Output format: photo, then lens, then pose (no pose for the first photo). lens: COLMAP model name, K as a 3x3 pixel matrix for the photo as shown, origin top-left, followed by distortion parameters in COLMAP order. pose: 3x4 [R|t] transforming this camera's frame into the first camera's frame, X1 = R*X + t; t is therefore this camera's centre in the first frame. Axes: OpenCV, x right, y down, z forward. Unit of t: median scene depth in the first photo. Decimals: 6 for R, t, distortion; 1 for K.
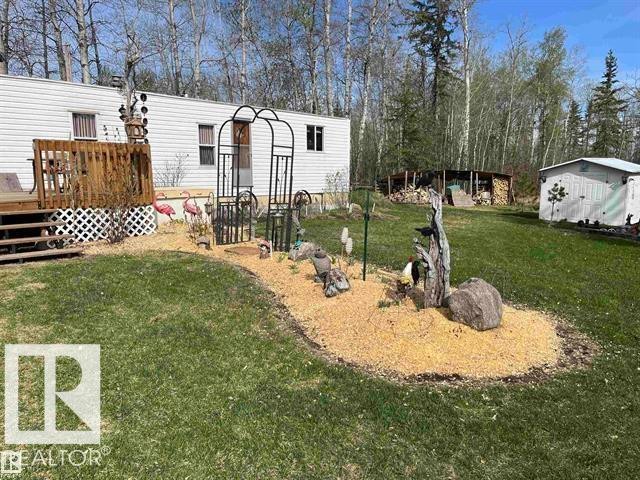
lens RADIAL K [[477.8, 0, 314.5], [0, 477.8, 253.1], [0, 0, 1]] dist [0.047902, -0.067408]
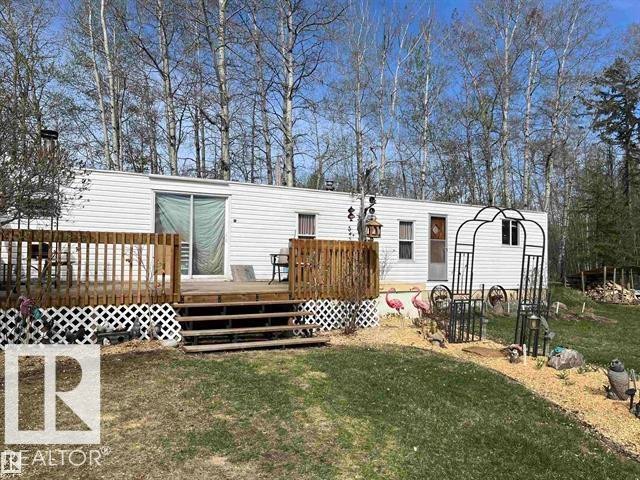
lens RADIAL K [[477.8, 0, 305.3], [0, 477.8, 248.2], [0, 0, 1]] dist [0.047902, -0.067408]
pose [[0.949736, 0.007978, -0.312952, -0.082655], [-0.068422, 0.980796, -0.182641, -0.003557], [0.305484, 0.194874, 0.932043, -0.020251]]
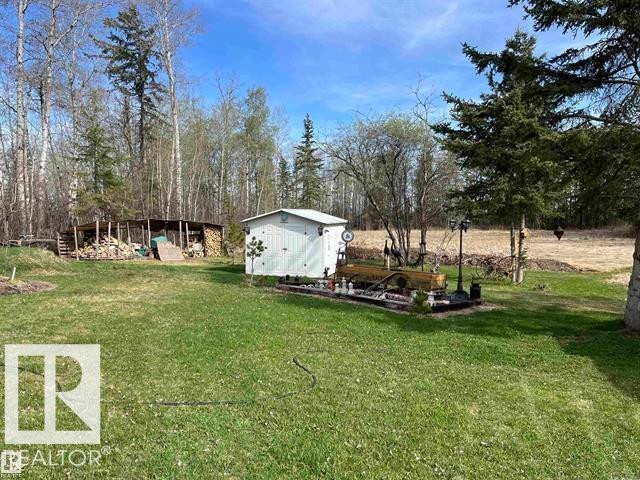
lens RADIAL K [[477.8, 0, 318.1], [0, 477.8, 243.4], [0, 0, 1]] dist [0.047902, -0.067408]
pose [[0.857121, -0.021185, 0.514679, 0.130685], [0.081612, 0.992119, -0.095076, -0.033941], [-0.508608, 0.123496, 0.852095, 0.162831]]
